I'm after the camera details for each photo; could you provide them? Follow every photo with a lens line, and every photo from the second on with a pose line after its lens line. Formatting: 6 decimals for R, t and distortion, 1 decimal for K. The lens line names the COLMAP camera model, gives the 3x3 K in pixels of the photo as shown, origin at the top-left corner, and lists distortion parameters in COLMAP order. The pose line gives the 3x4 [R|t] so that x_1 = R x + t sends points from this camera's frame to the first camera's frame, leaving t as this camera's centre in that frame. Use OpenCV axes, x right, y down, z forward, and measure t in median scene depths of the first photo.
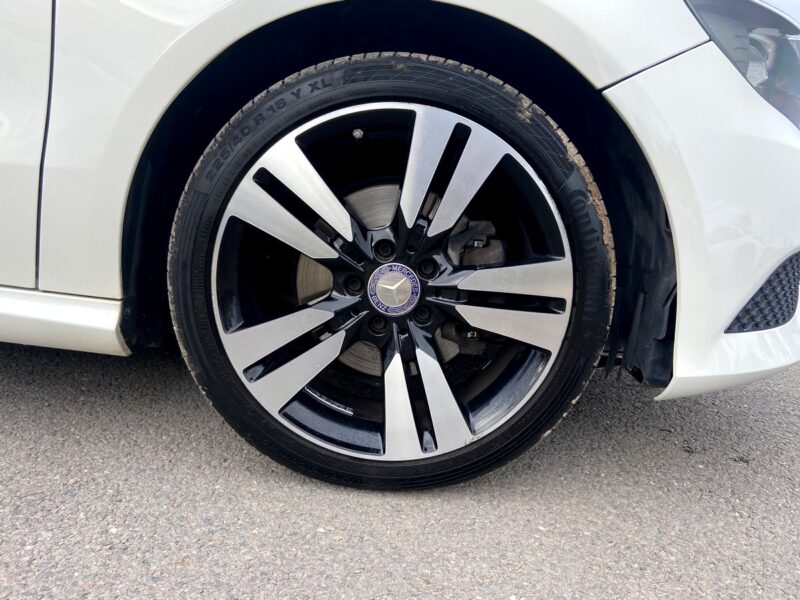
lens RADIAL K [[602.1, 0, 405.1], [0, 602.1, 306.6], [0, 0, 1]] dist [0.098020, -0.119050]
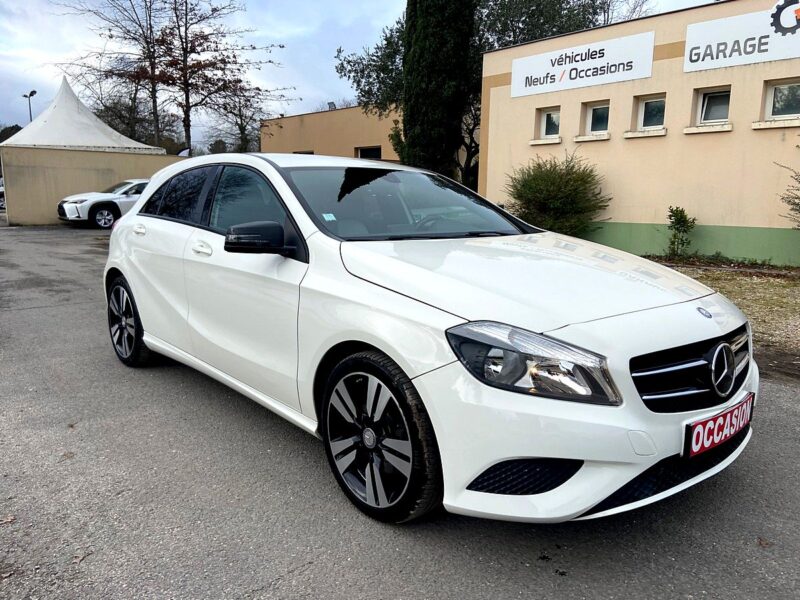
lens RADIAL K [[592.1, 0, 405.2], [0, 592.1, 298.2], [0, 0, 1]] dist [0.095696, -0.110423]
pose [[0.665727, 0.033833, -0.745428, 2.021474], [-0.078817, 0.996572, -0.025158, -0.590163], [0.742021, 0.075501, 0.666111, -0.671807]]
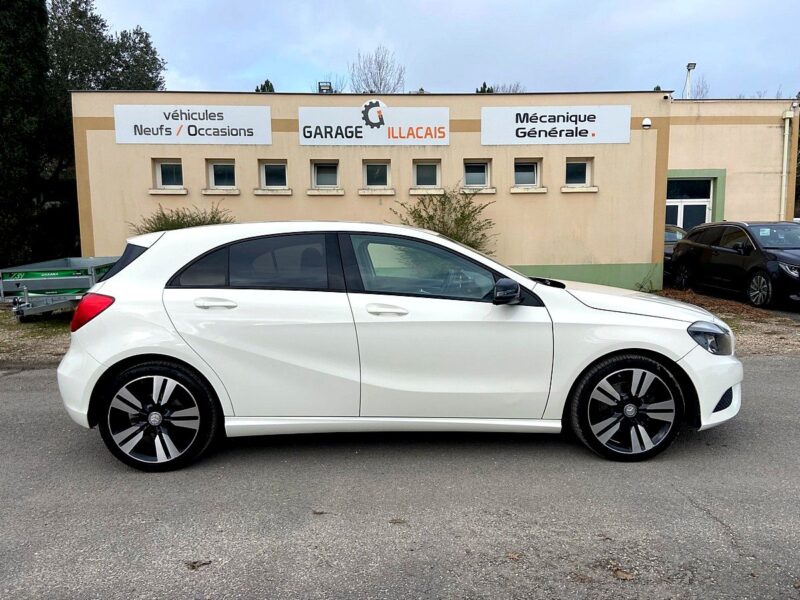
lens RADIAL K [[592.1, 0, 405.2], [0, 592.1, 298.2], [0, 0, 1]] dist [0.095696, -0.110423]
pose [[0.994124, -0.108238, -0.001394, -1.467685], [0.107733, 0.990575, -0.084586, -0.611887], [0.010536, 0.083939, 0.996415, -3.181242]]
